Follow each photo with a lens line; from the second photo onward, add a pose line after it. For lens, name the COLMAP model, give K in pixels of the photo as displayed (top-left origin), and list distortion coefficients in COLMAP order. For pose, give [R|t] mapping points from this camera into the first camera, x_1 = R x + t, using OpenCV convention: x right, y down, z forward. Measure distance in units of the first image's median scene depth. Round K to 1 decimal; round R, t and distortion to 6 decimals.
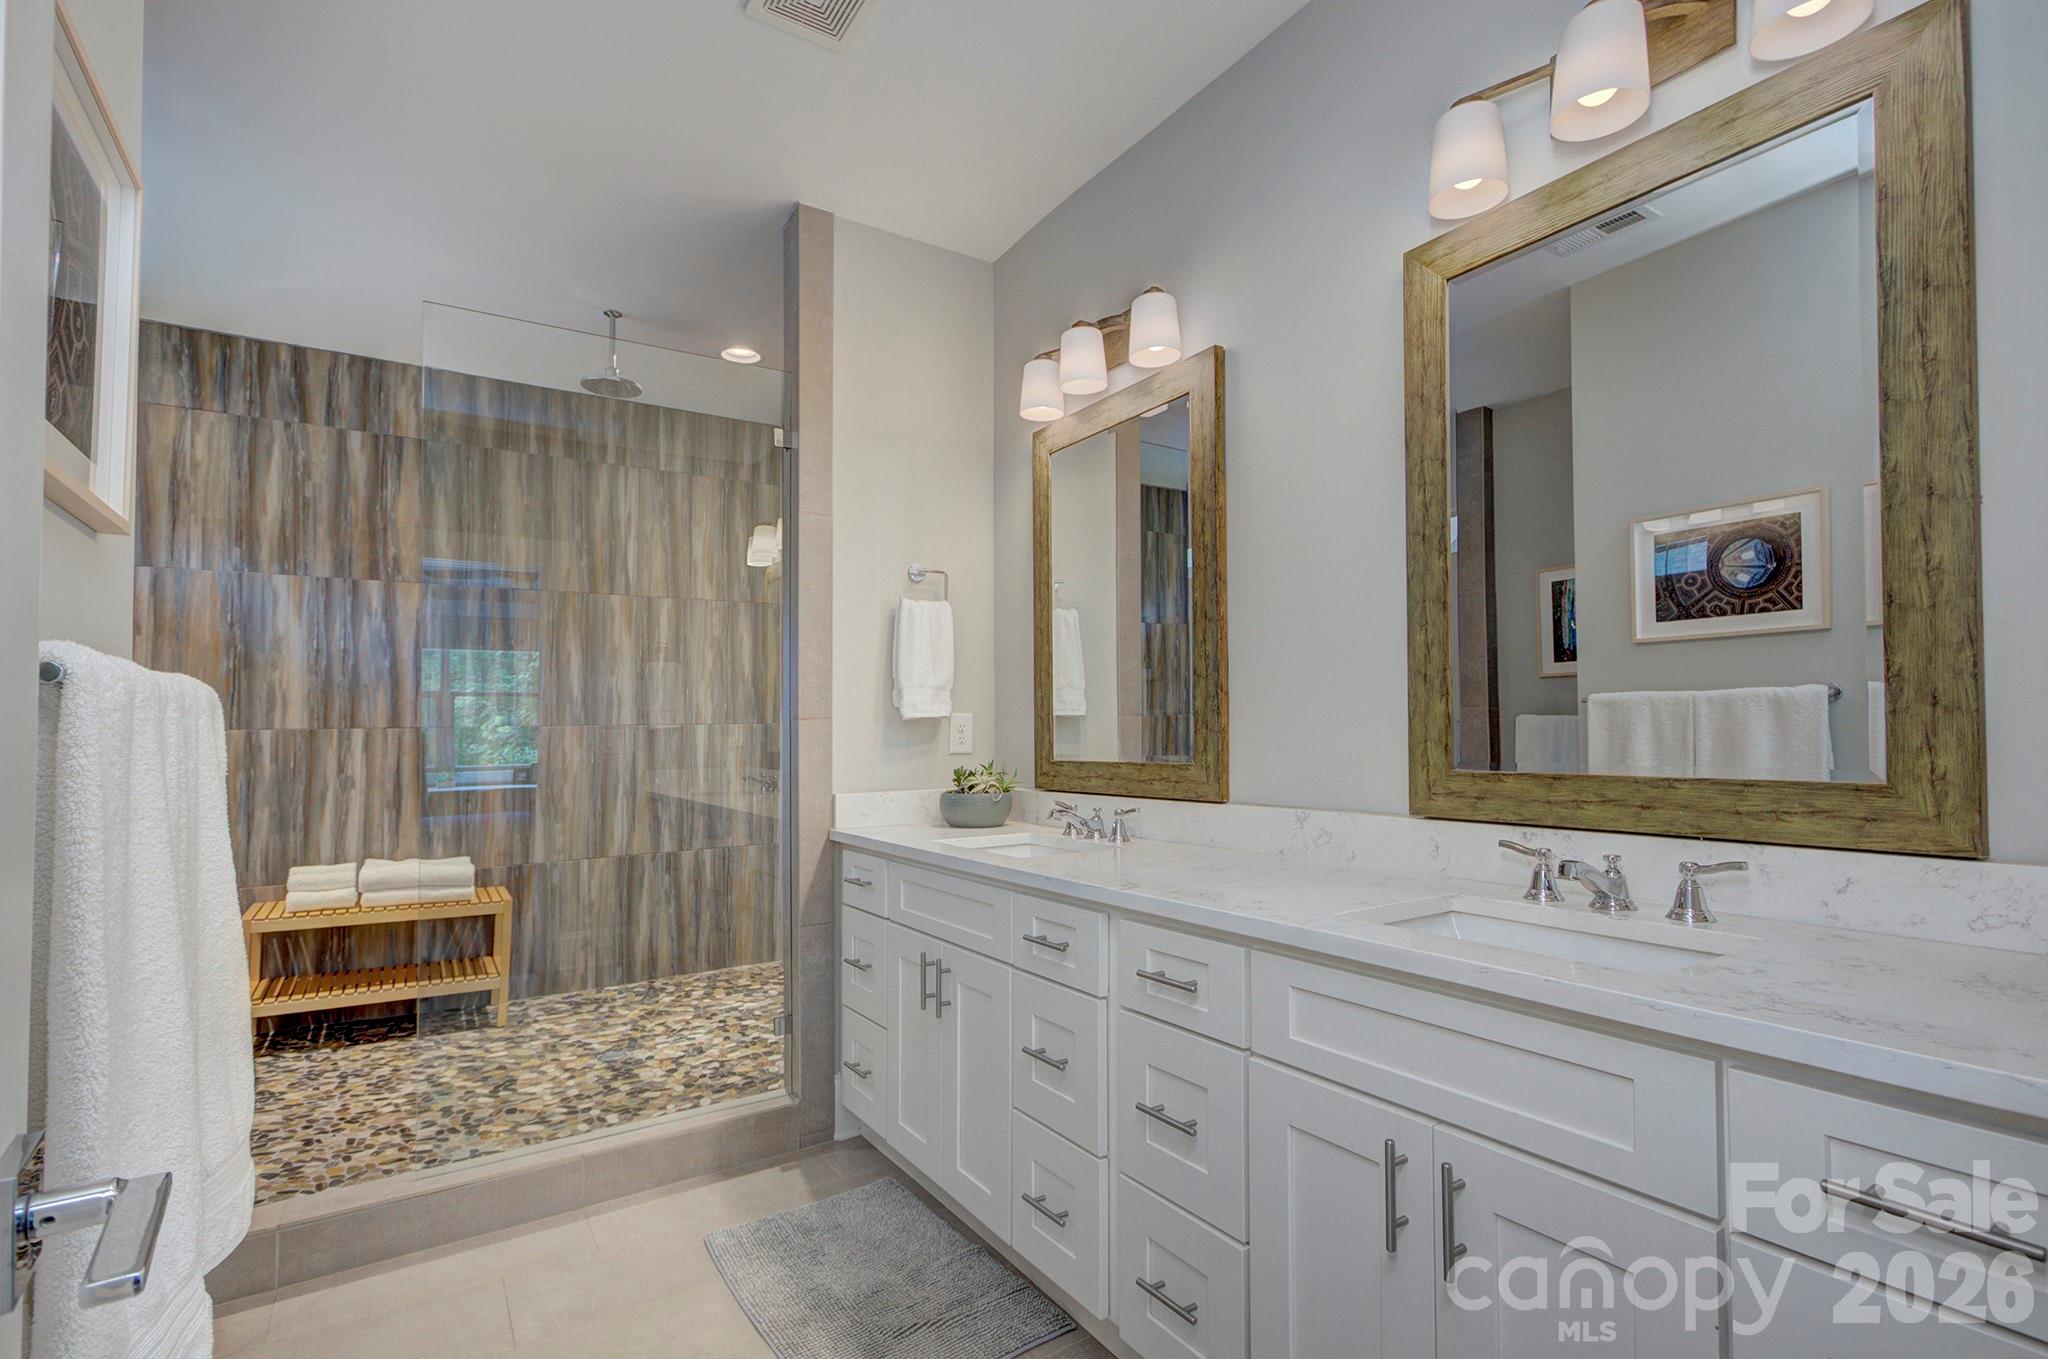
lens RADIAL K [[960.1, 0, 1021.1], [0, 960.1, 687.9], [0, 0, 1]] dist [0.001355, 0.000110]
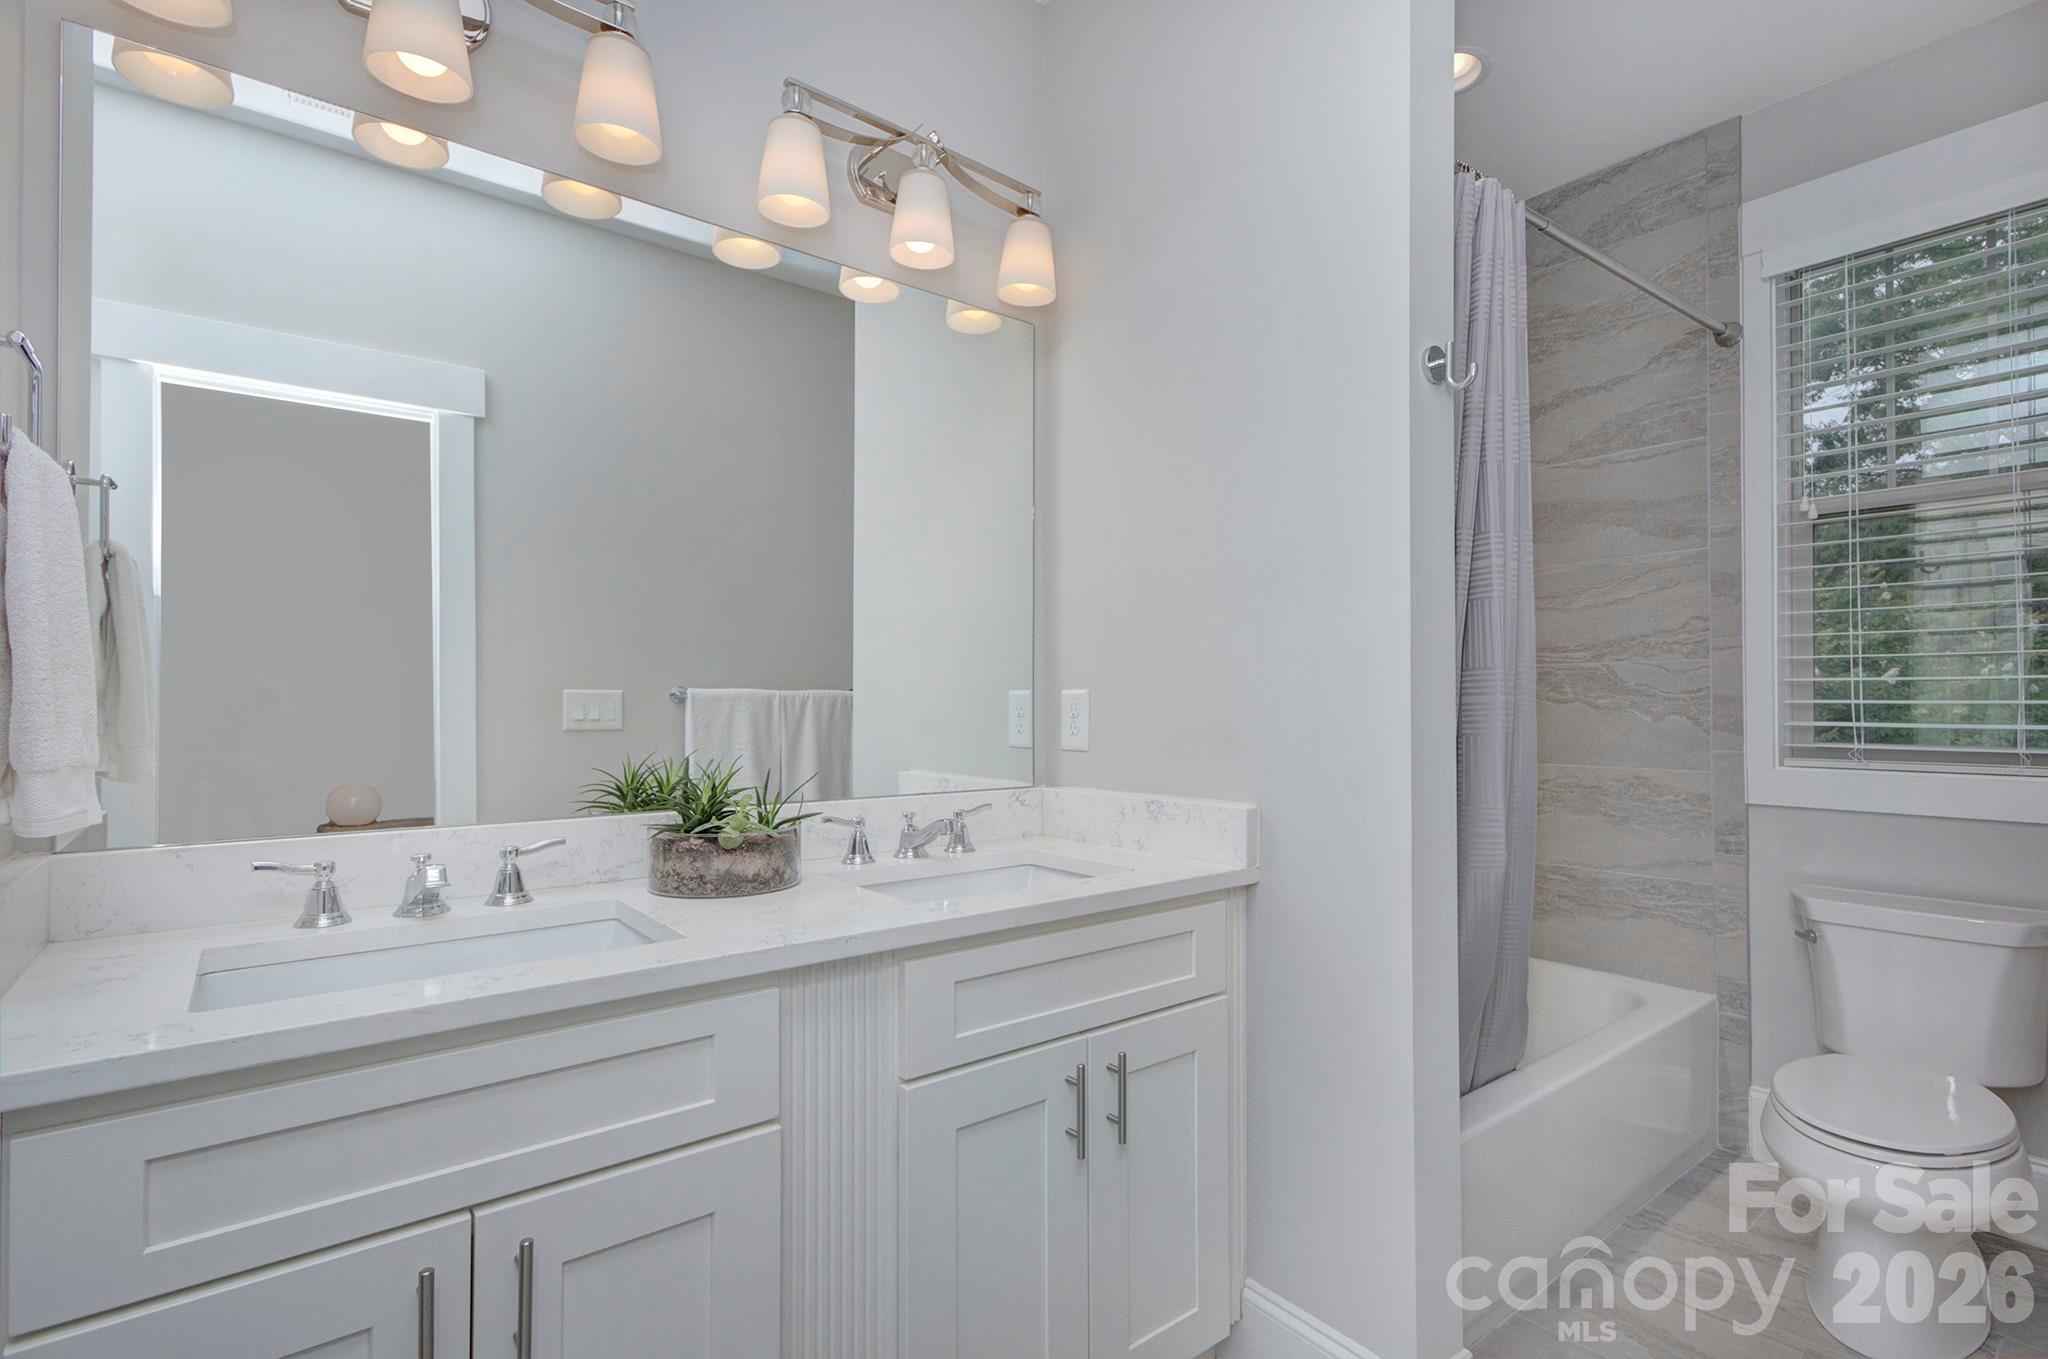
lens RADIAL K [[960.1, 0, 1021.1], [0, 960.1, 686.2], [0, 0, 1]] dist [0.001355, 0.000110]
pose [[-0.088135, 0.008879, 0.996069, -0.393902], [-0.024285, 0.999644, -0.011060, 0.009112], [-0.995812, -0.025164, -0.087888, 0.586829]]
